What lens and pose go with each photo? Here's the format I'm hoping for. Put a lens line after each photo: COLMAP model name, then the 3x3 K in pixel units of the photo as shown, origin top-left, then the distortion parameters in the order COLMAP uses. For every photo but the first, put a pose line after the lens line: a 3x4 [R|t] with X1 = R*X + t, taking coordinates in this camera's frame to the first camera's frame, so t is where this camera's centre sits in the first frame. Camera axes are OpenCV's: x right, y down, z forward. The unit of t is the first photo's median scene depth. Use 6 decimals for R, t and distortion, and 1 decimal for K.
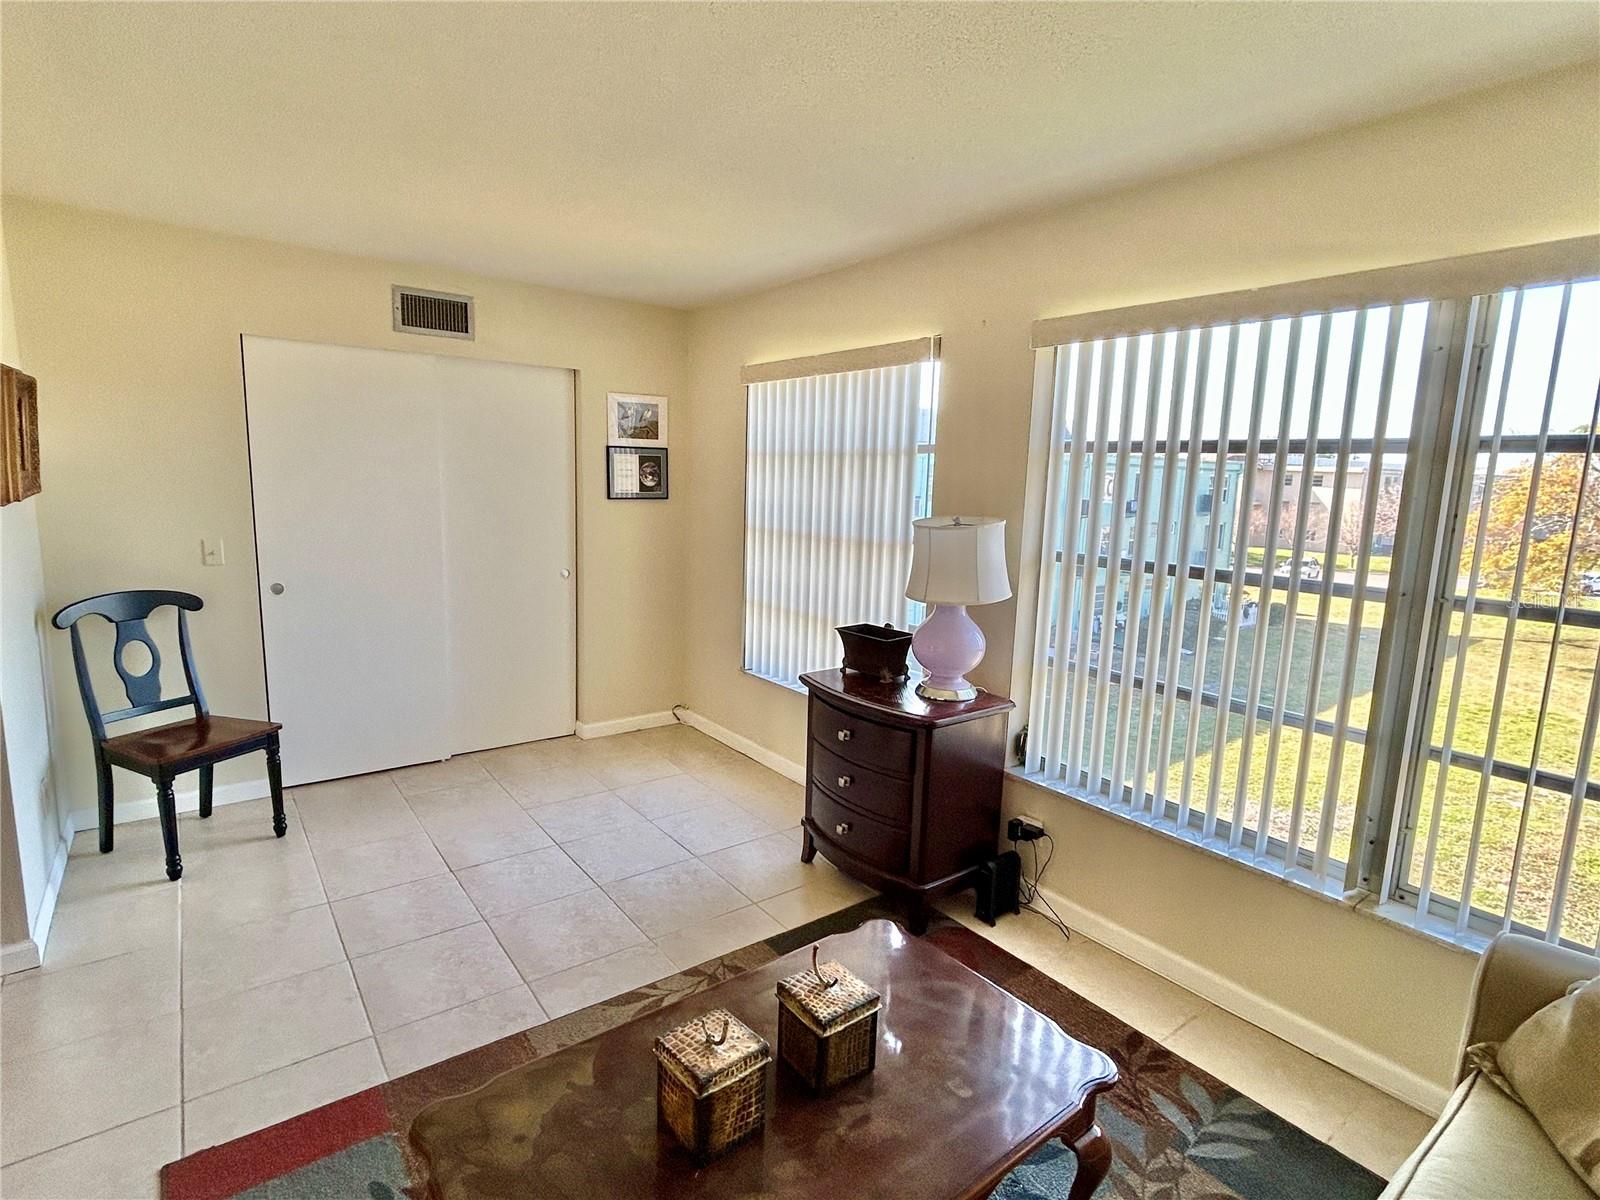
lens RADIAL K [[813.3, 0, 788.3], [0, 813.3, 600.9], [0, 0, 1]] dist [-0.005791, 0.004046]
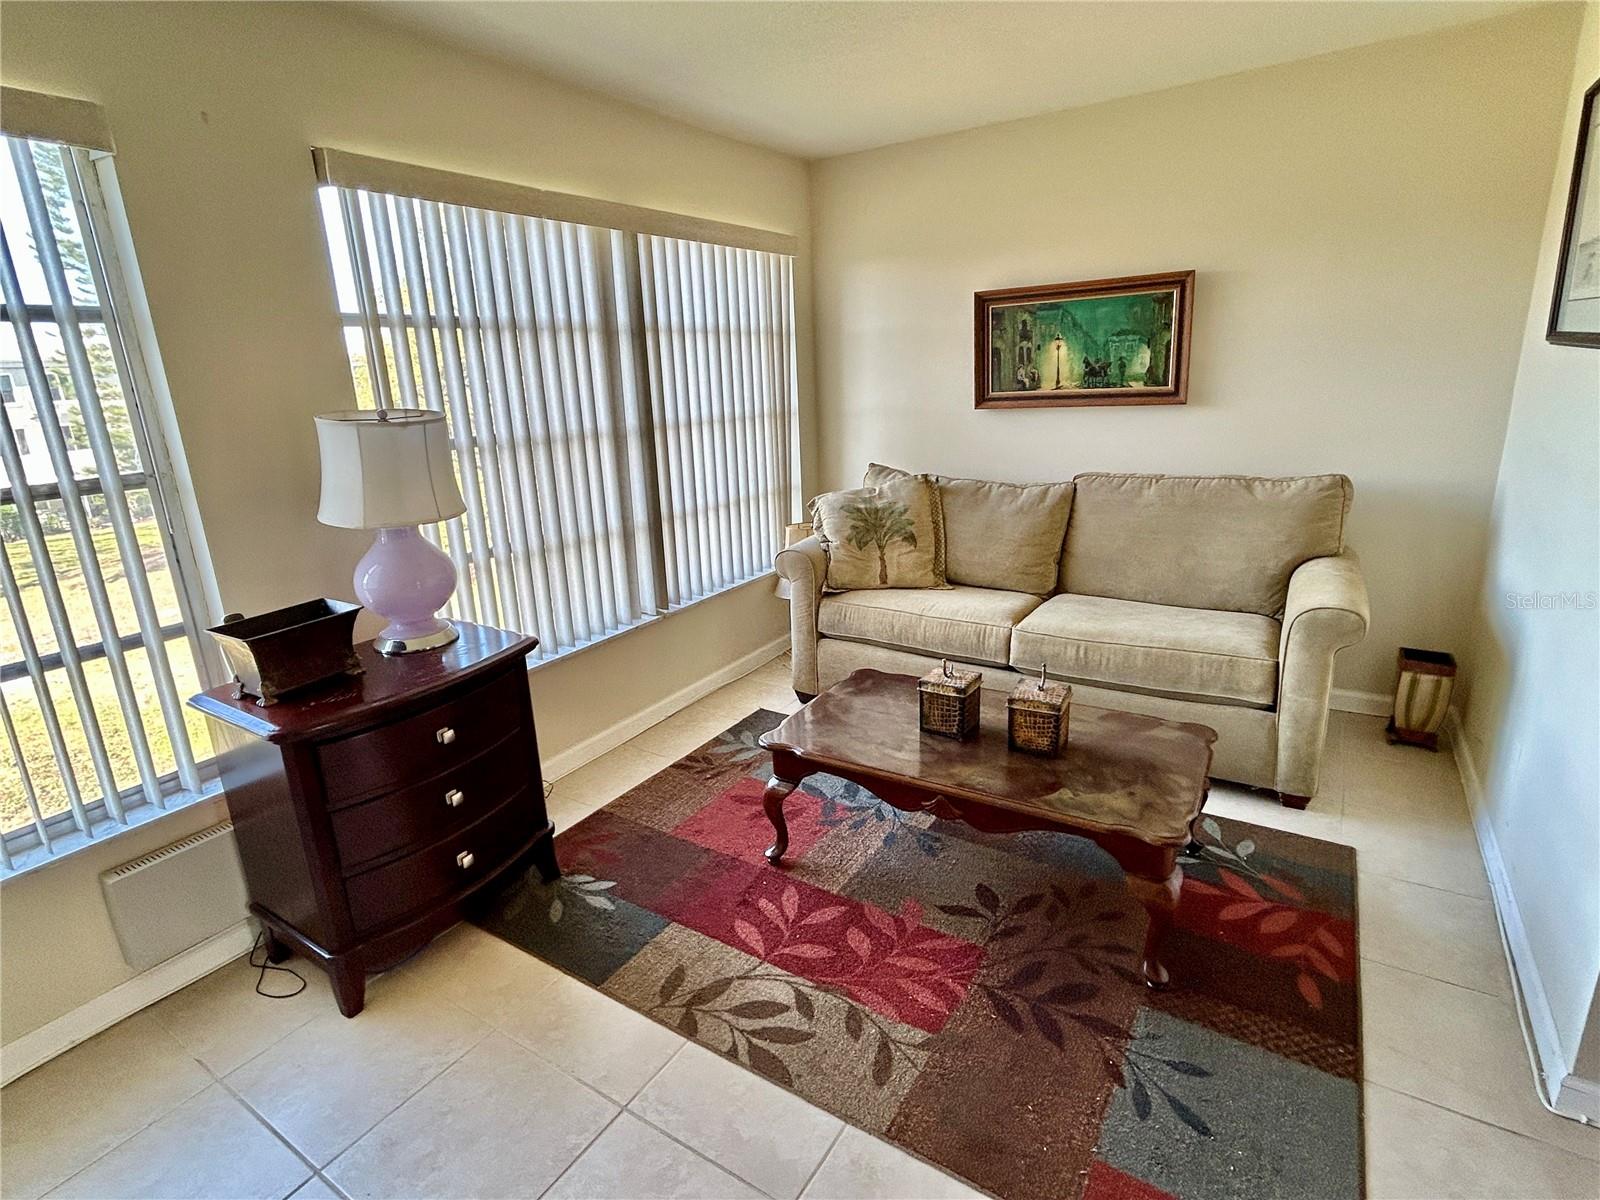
lens RADIAL K [[813.3, 0, 791.5], [0, 813.3, 596.4], [0, 0, 1]] dist [-0.005791, 0.004046]
pose [[-0.351666, -0.266717, 0.897326, -0.462855], [0.182322, 0.920683, 0.345112, -0.097190], [-0.918199, 0.284966, -0.275144, 0.647030]]
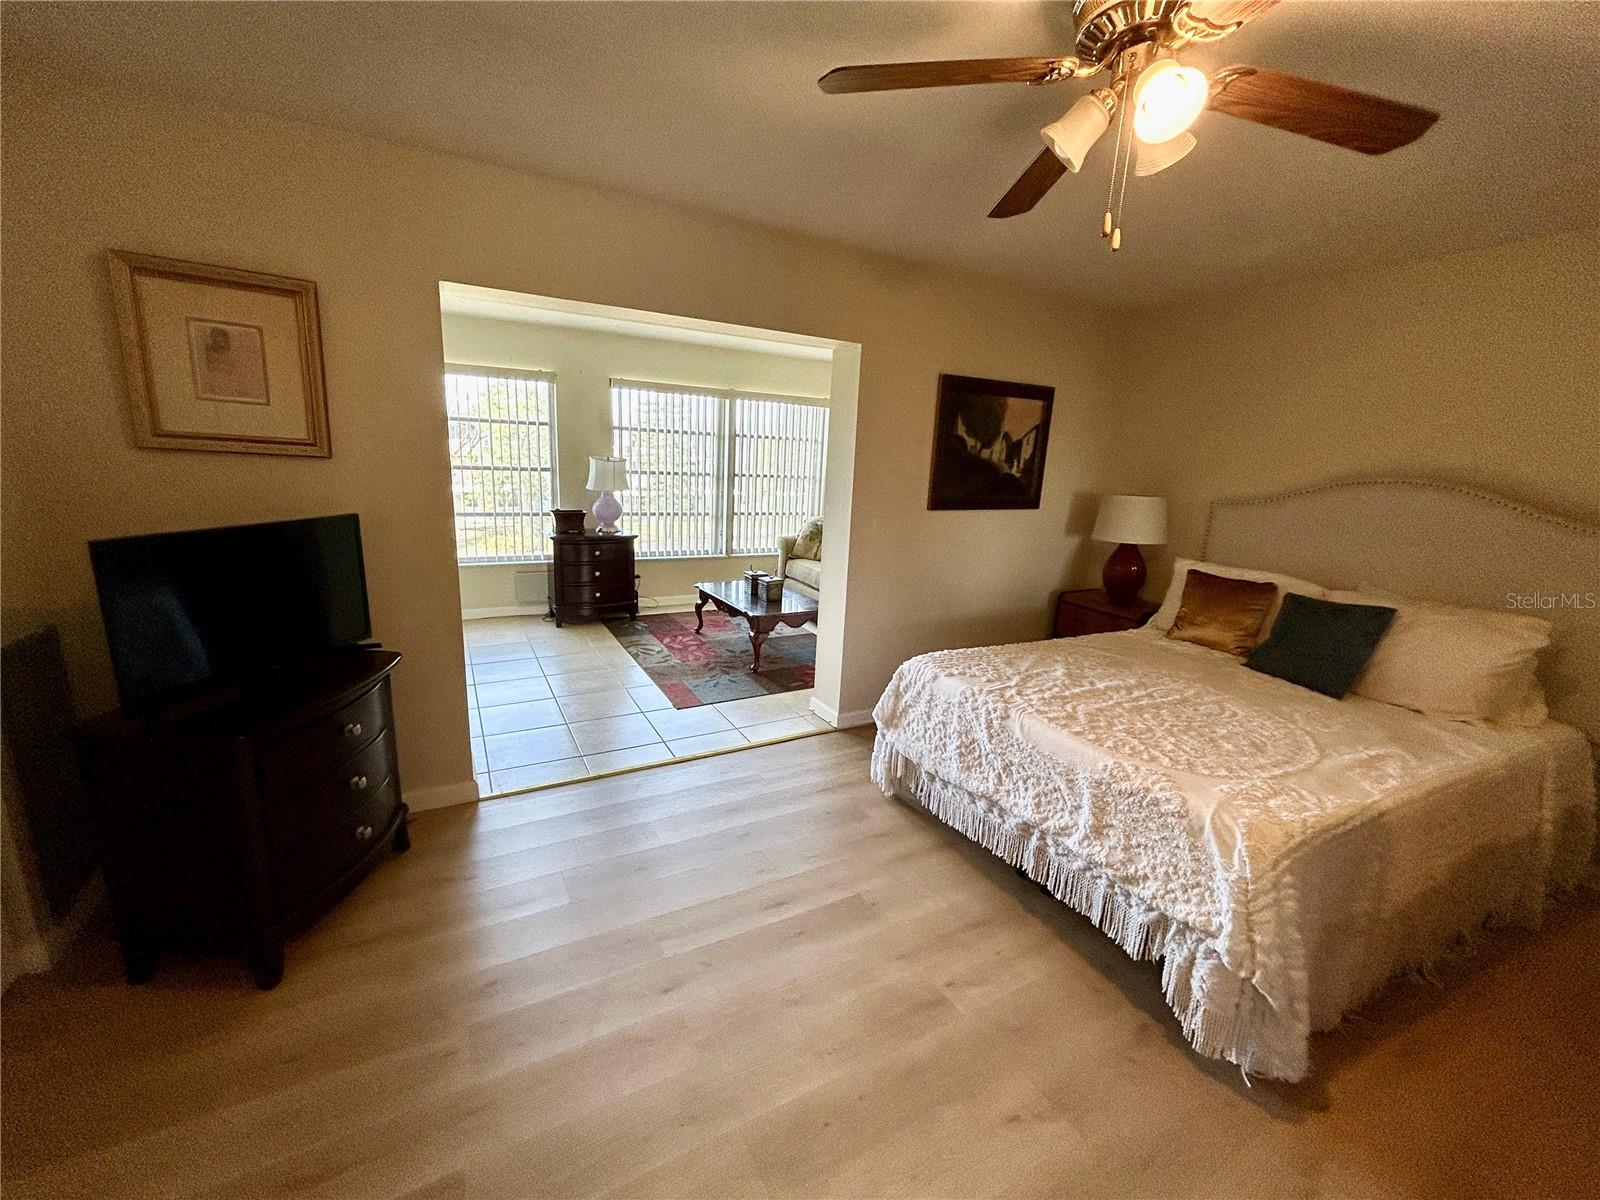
lens RADIAL K [[644.1, 0, 798.8], [0, 644.1, 599.6], [0, 0, 1]] dist [-0.004596, 0.002446]
pose [[0.135979, -0.239598, 0.961302, -1.218888], [0.112591, 0.967766, 0.225283, -0.041629], [-0.984293, 0.077600, 0.158573, 0.107094]]
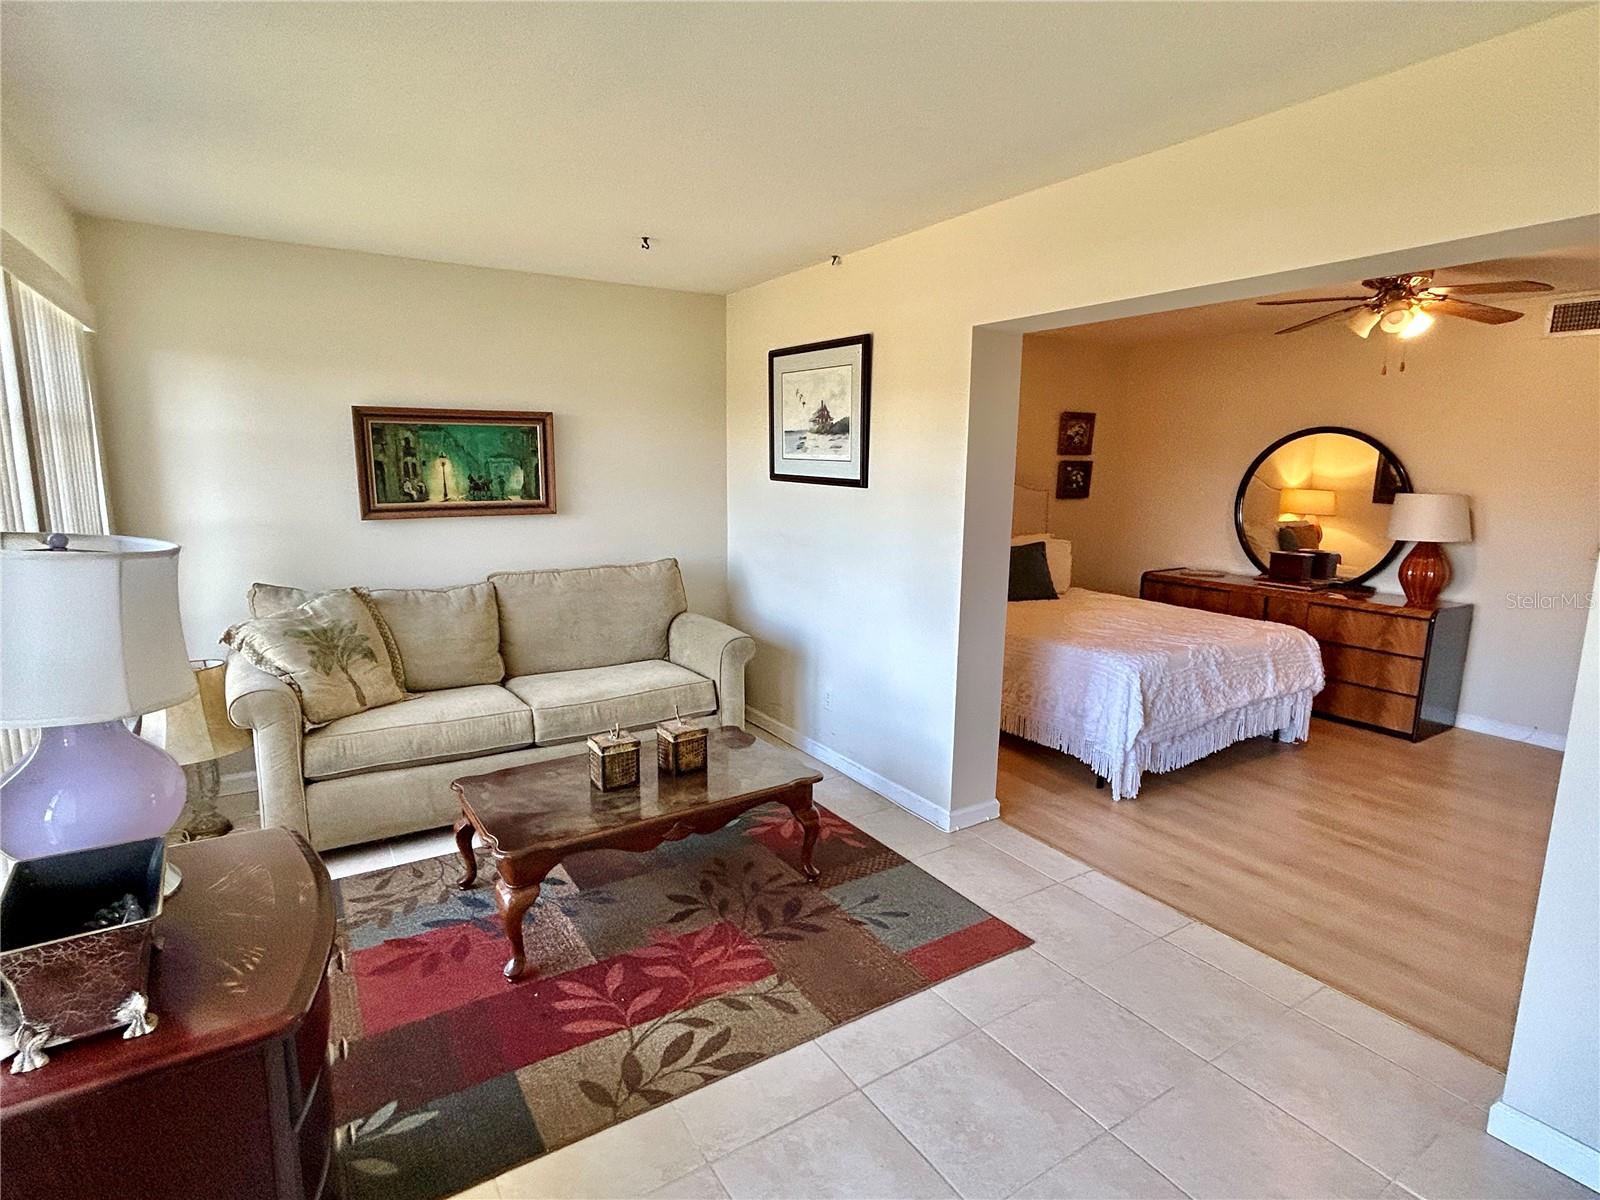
lens RADIAL K [[813.3, 0, 794.5], [0, 813.3, 599.5], [0, 0, 1]] dist [-0.005791, 0.004046]
pose [[-0.996974, -0.052867, 0.056994, -0.173431], [-0.031708, 0.945940, 0.322789, -0.165510], [-0.070978, 0.320005, -0.944753, 1.016172]]
